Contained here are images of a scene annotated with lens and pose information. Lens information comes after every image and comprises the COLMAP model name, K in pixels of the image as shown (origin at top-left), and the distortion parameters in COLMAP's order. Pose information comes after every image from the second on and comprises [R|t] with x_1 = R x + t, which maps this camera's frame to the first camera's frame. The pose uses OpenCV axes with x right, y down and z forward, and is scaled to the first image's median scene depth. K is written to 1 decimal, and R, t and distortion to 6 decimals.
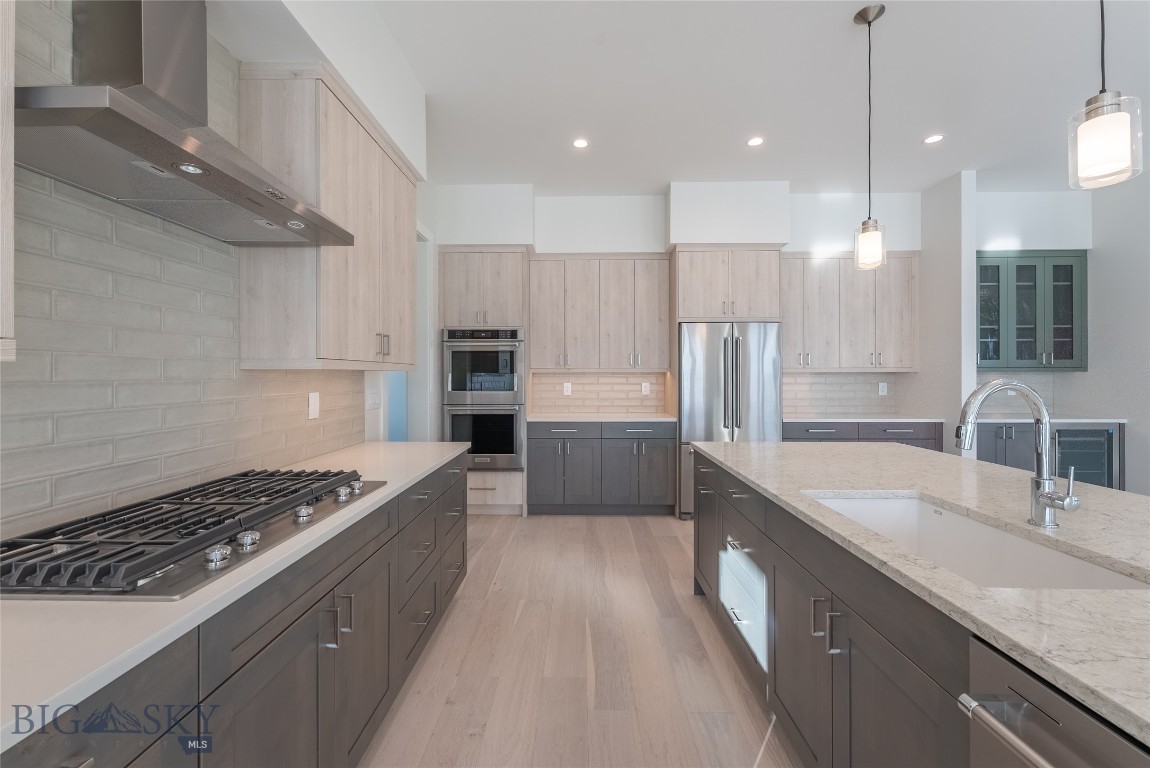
lens RADIAL K [[461.4, 0, 574.7], [0, 461.4, 378.7], [0, 0, 1]] dist [0.001584, -0.000126]
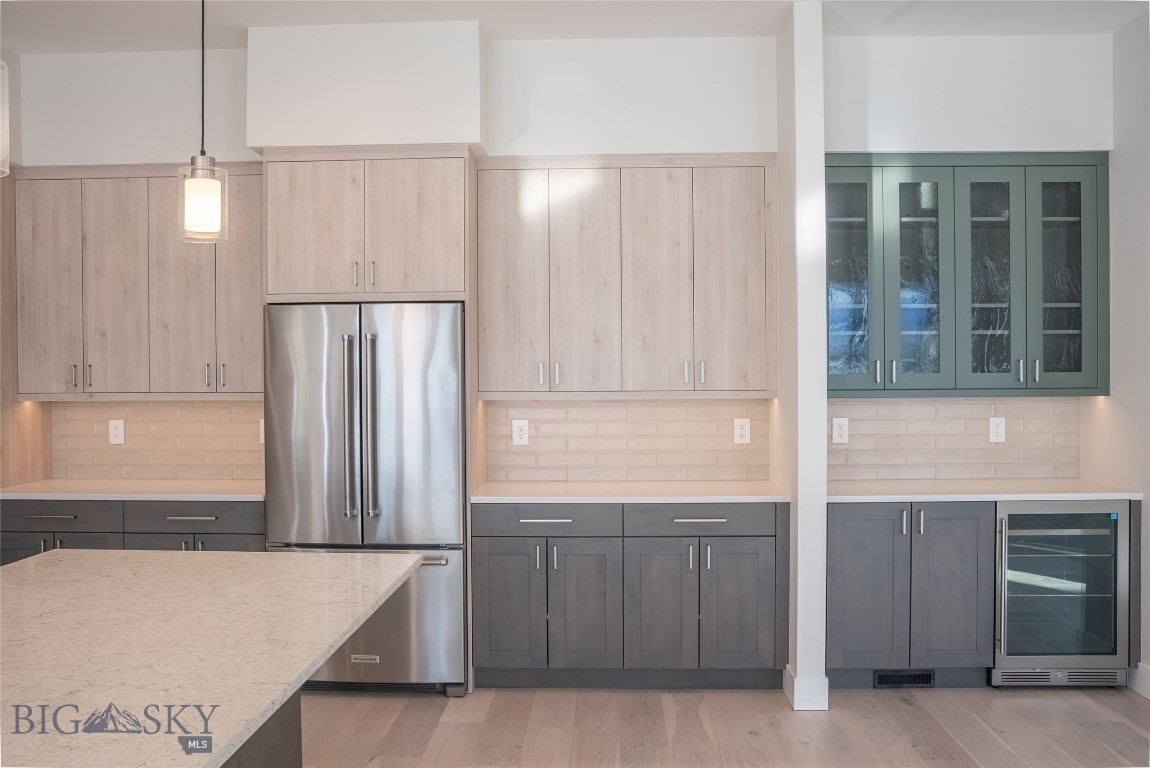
lens RADIAL K [[968.8, 0, 575.2], [0, 968.8, 387.0], [0, 0, 1]] dist [0.002019, 0.002691]
pose [[0.999700, -0.002297, -0.024400, 0.551430], [0.001692, 0.999691, -0.024801, -0.000381], [0.024450, 0.024753, 0.999395, -0.052144]]
